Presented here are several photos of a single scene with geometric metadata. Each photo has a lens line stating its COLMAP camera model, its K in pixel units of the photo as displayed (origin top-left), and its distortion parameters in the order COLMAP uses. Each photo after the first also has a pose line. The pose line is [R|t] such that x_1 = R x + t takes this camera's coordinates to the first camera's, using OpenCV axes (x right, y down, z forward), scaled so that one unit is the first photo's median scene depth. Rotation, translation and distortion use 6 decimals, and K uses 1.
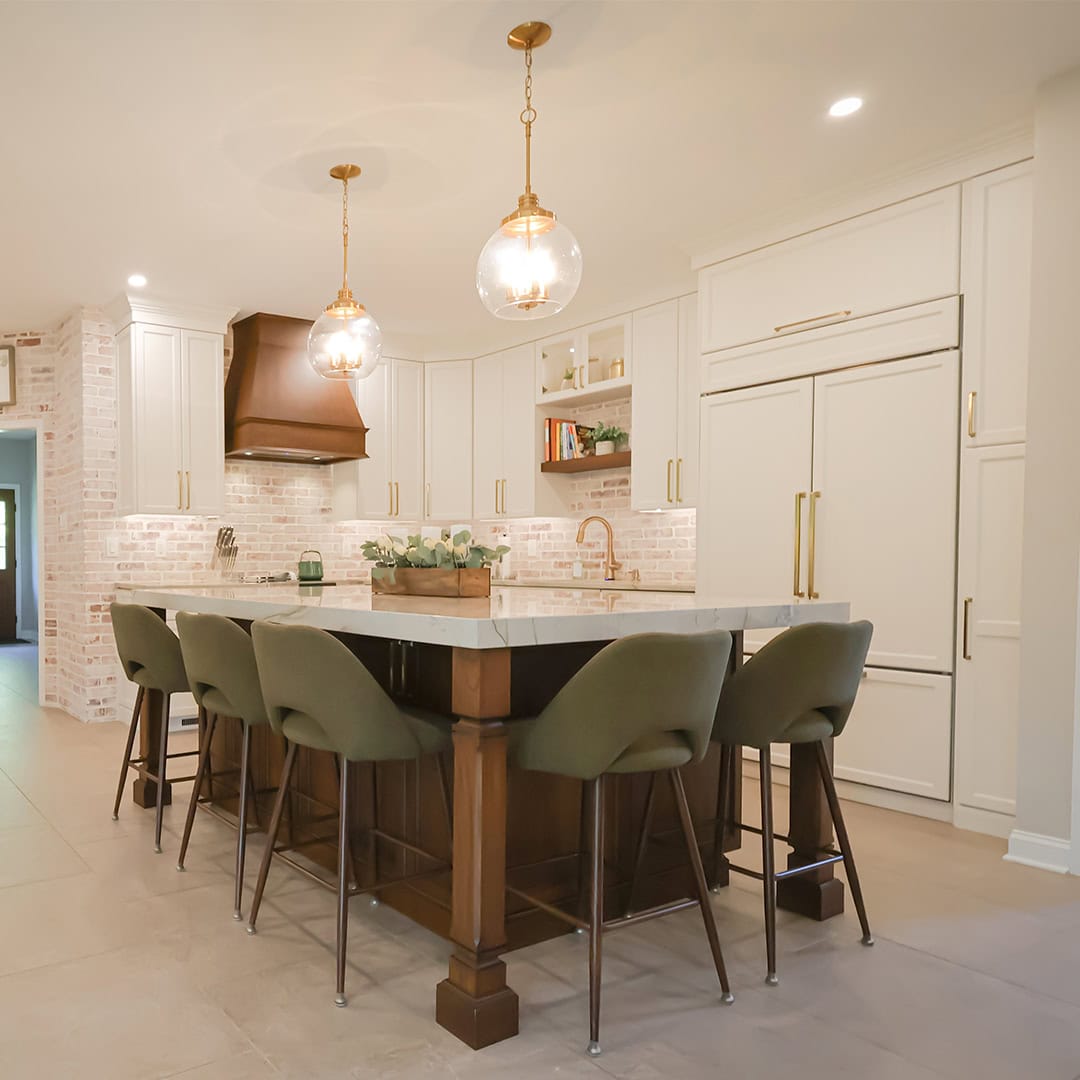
lens RADIAL K [[836.8, 0, 540.0], [0, 836.8, 591.7], [0, 0, 1]] dist [-0.008774, -0.003991]
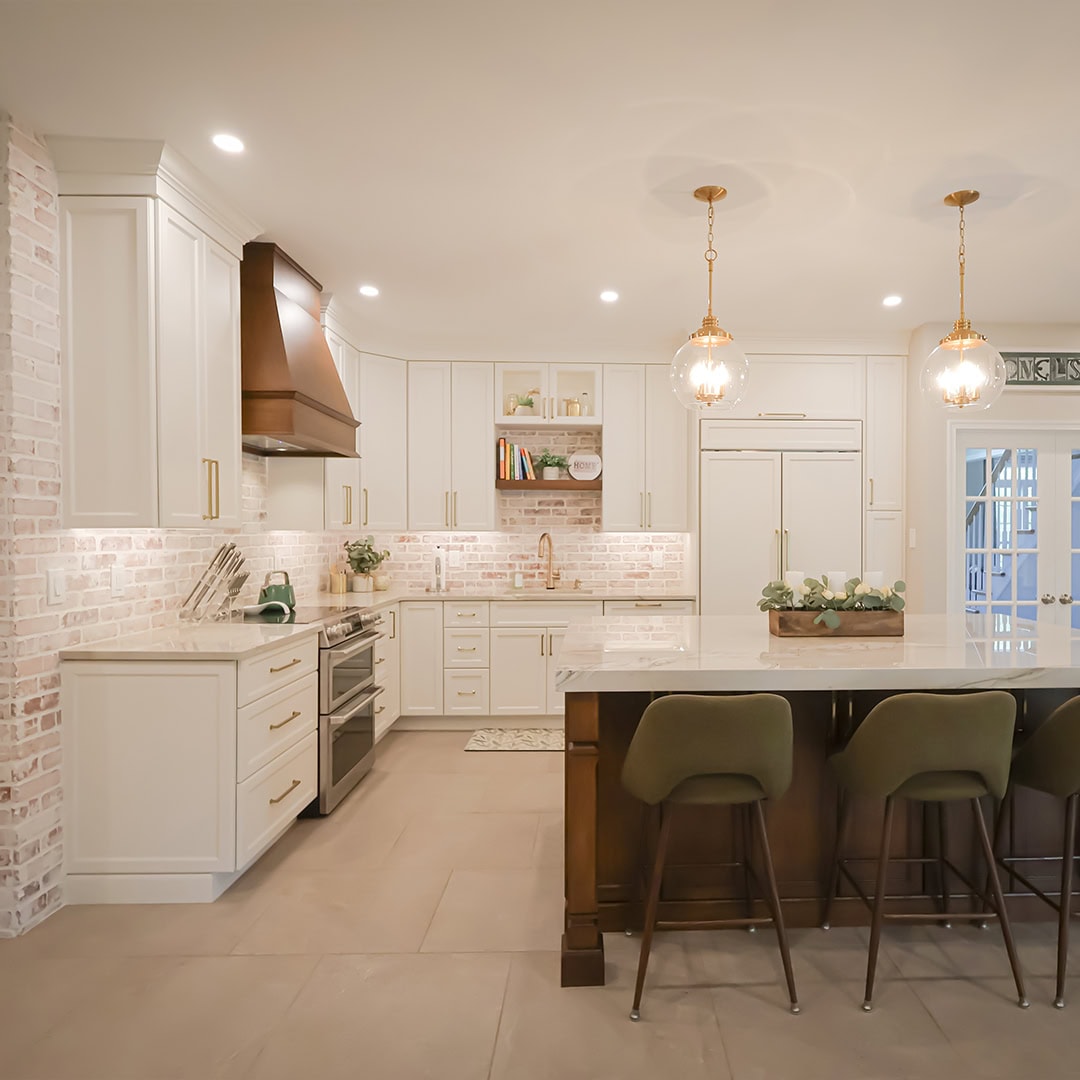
lens RADIAL K [[656.4, 0, 540.0], [0, 656.4, 540.0], [0, 0, 1]] dist [-0.006337, -0.001641]
pose [[0.599020, -0.000078, 0.800734, -0.645671], [0.015540, 0.999813, -0.011528, -0.071070], [-0.800583, 0.019348, 0.598909, 0.486321]]
